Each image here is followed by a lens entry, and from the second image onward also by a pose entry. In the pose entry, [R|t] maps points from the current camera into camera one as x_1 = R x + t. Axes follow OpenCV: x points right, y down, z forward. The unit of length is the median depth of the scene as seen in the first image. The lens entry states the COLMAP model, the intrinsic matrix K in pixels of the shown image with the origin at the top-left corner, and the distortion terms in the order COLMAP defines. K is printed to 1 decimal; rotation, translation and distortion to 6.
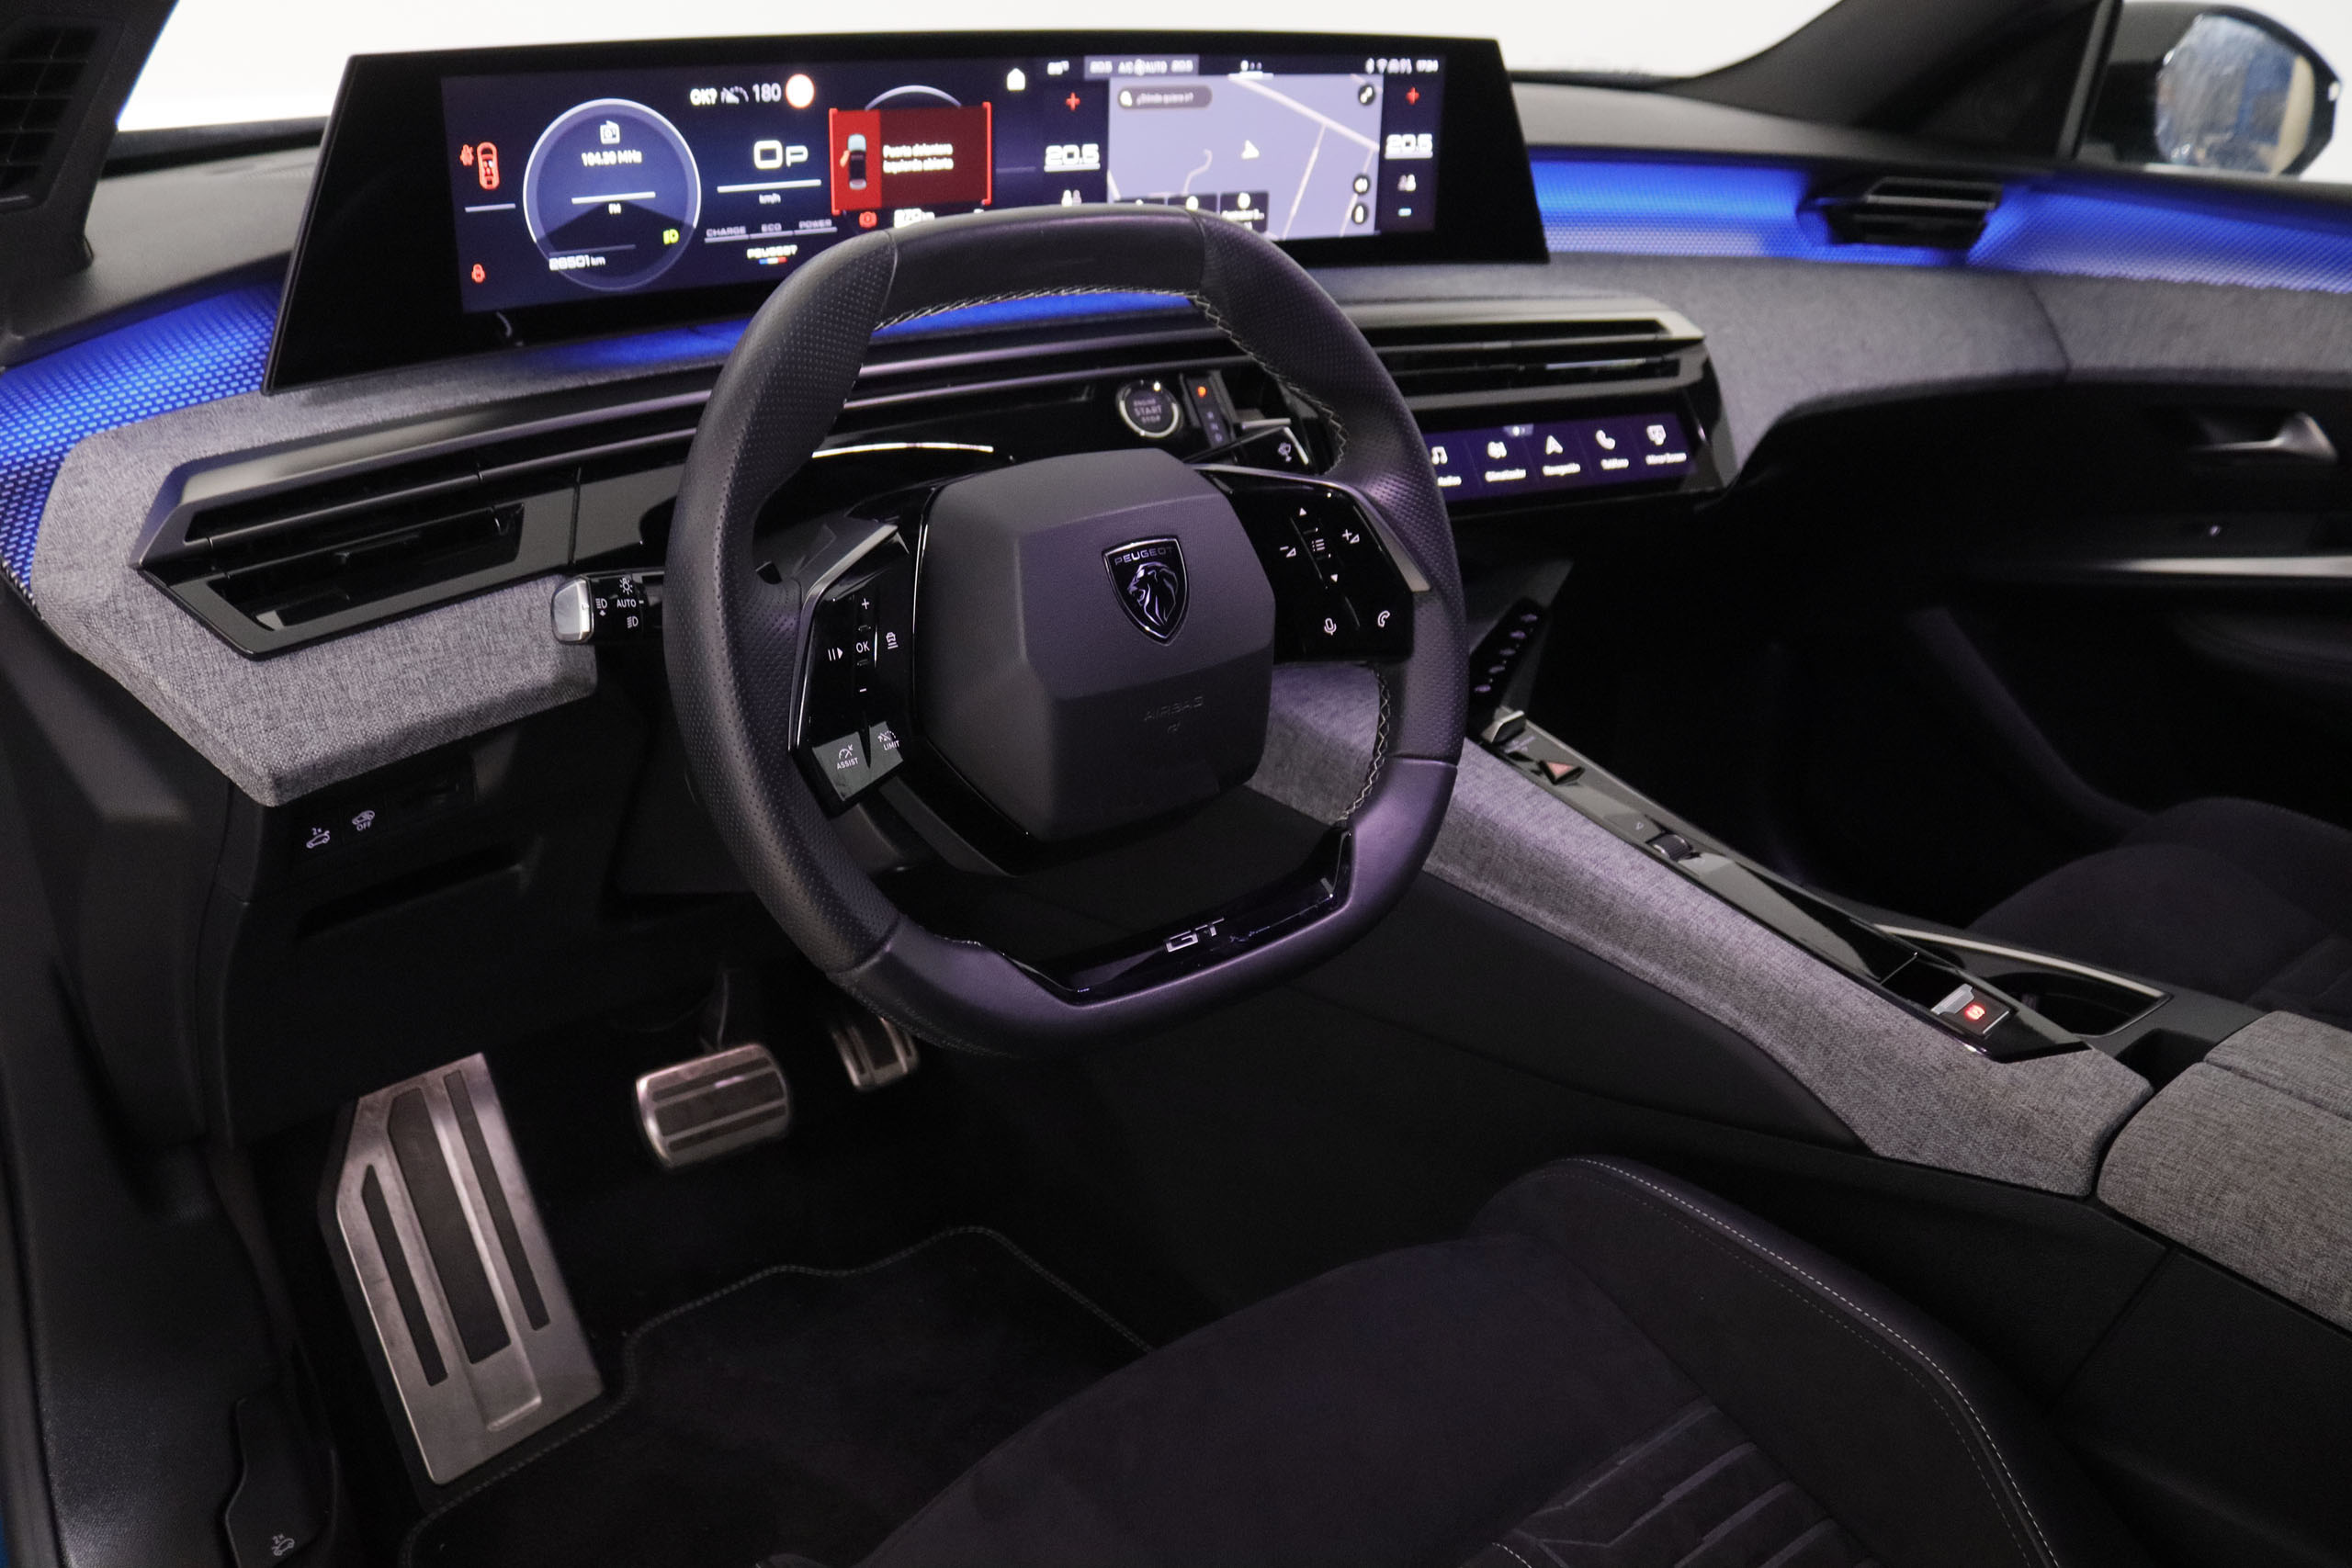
lens RADIAL K [[1960.8, 0, 1176.0], [0, 1960.8, 784.0], [0, 0, 1]] dist [-0.175995, 0.174038]
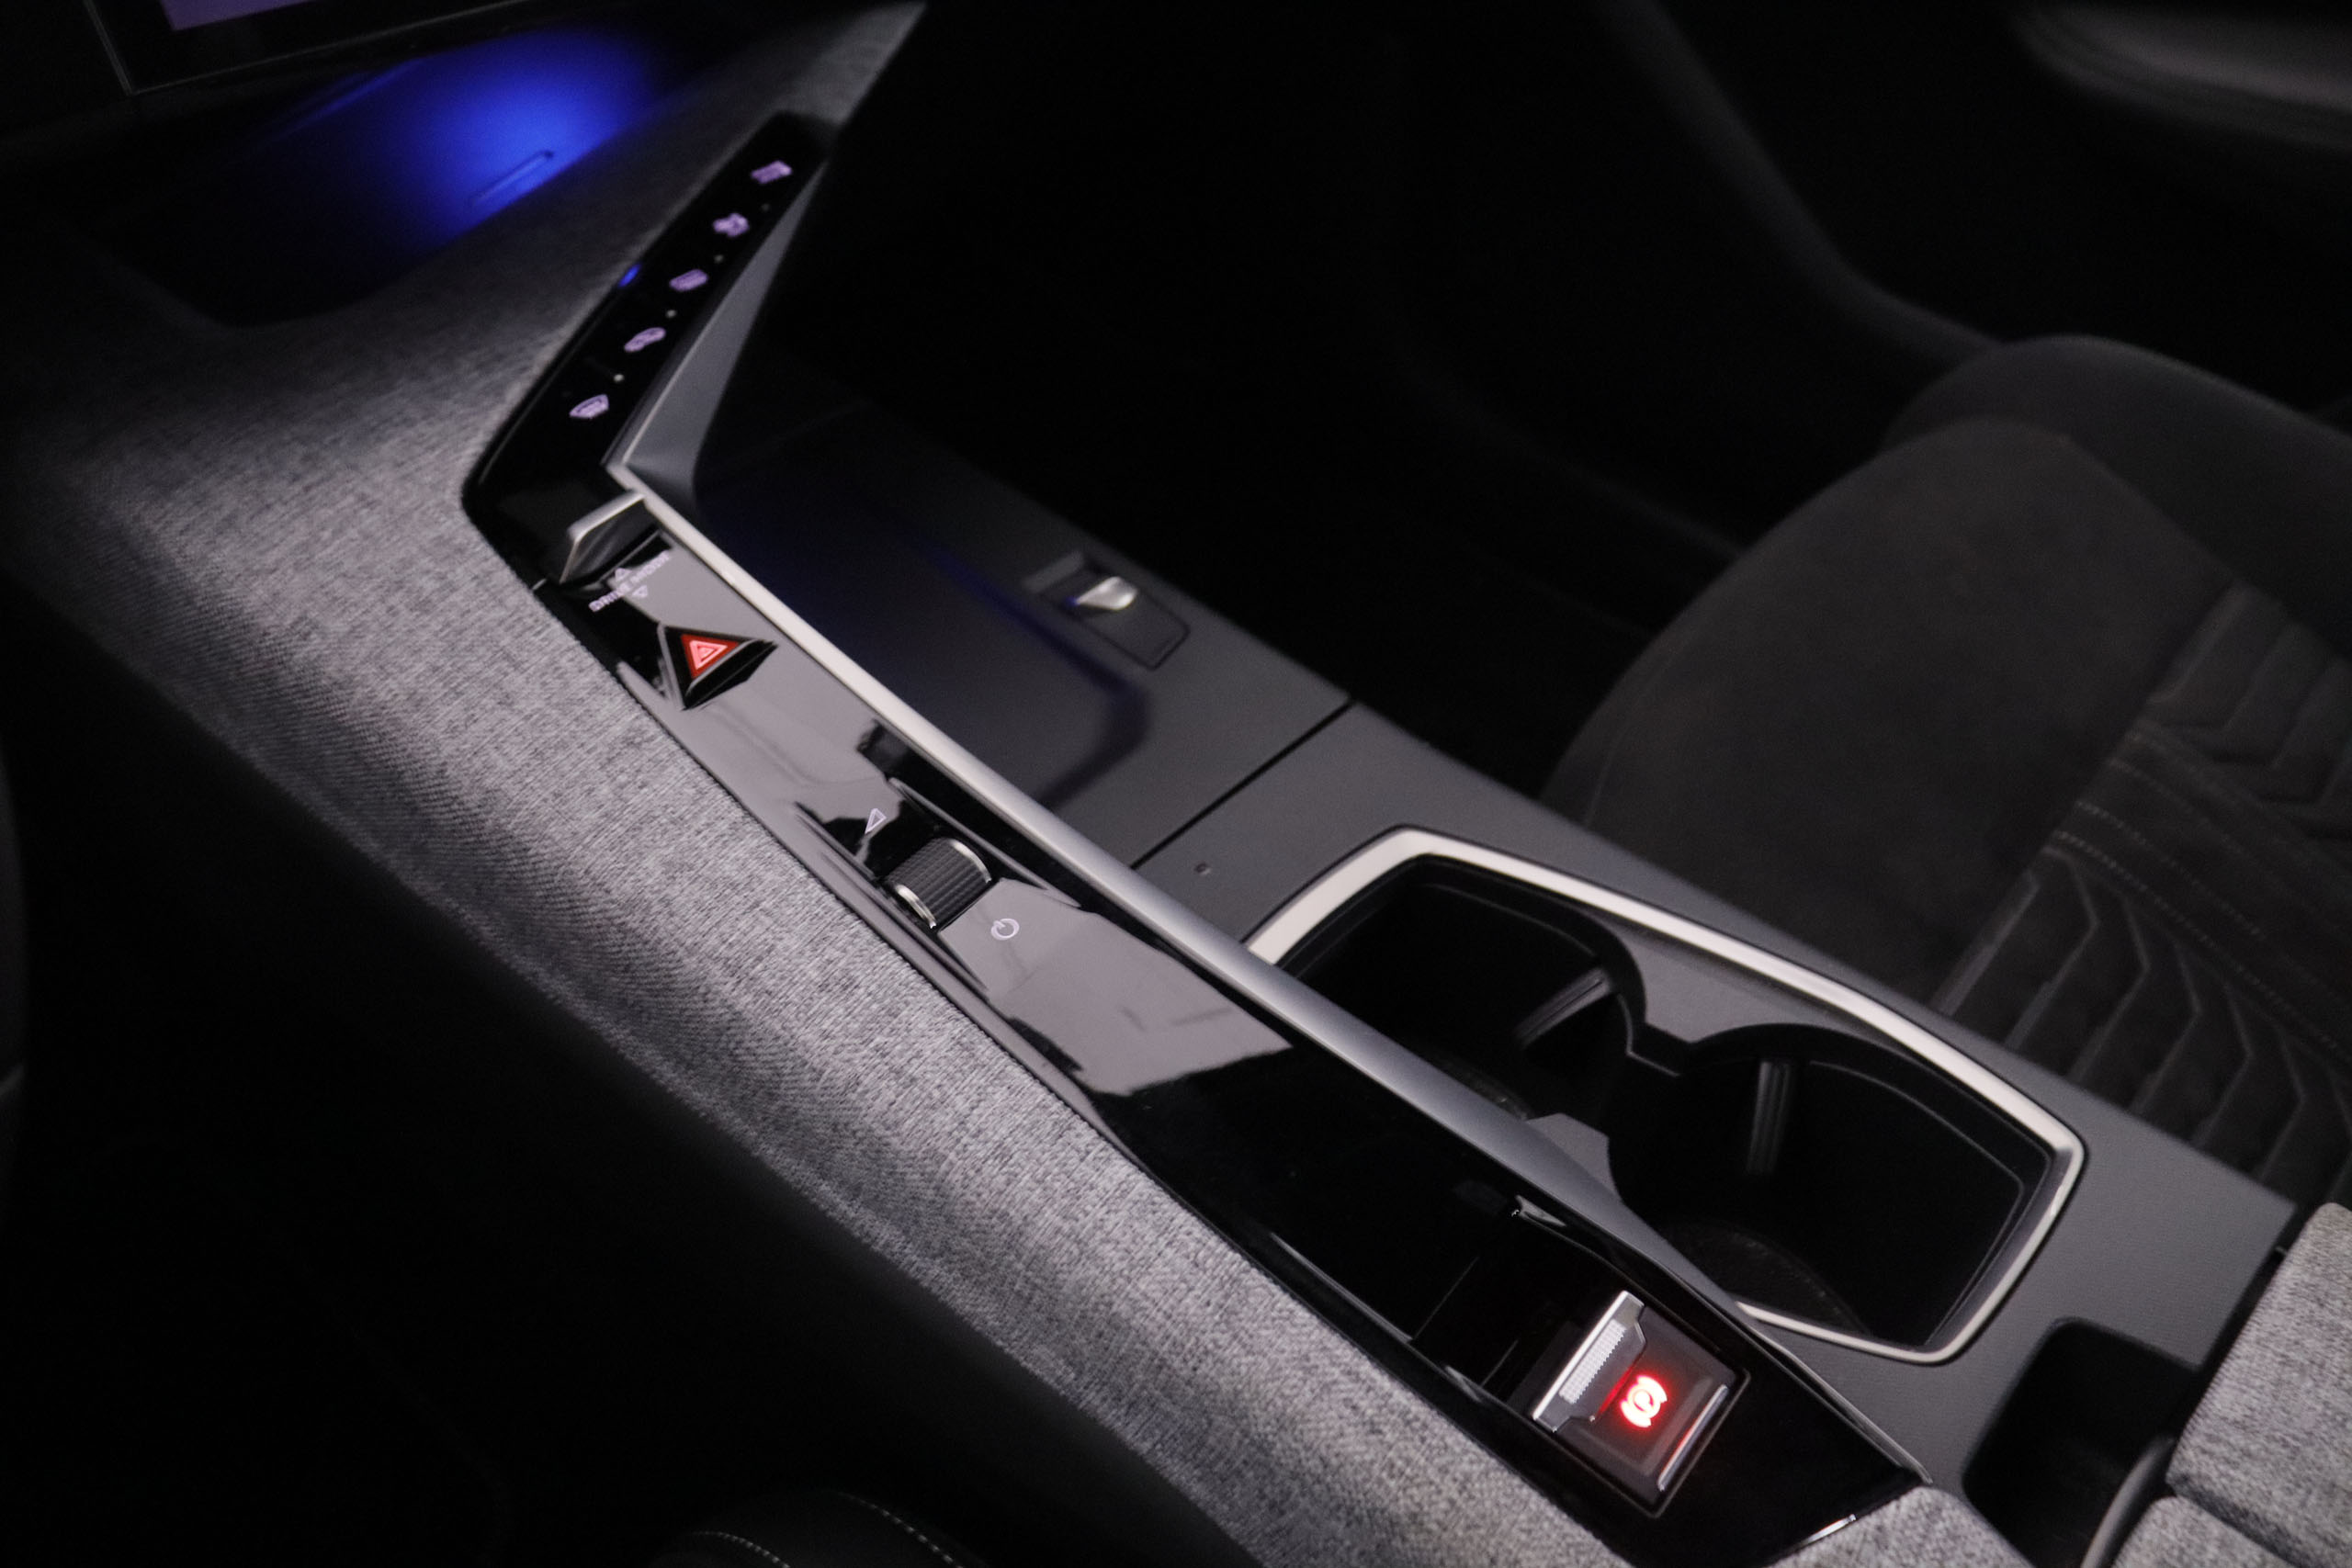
lens RADIAL K [[1885.6, 0, 1176.0], [0, 1885.6, 784.0], [0, 0, 1]] dist [-0.168630, 0.130305]
pose [[0.990096, -0.089851, 0.107871, 0.263435], [0.043904, 0.927996, 0.369994, -0.132082], [-0.133348, -0.361594, 0.922750, 0.636787]]
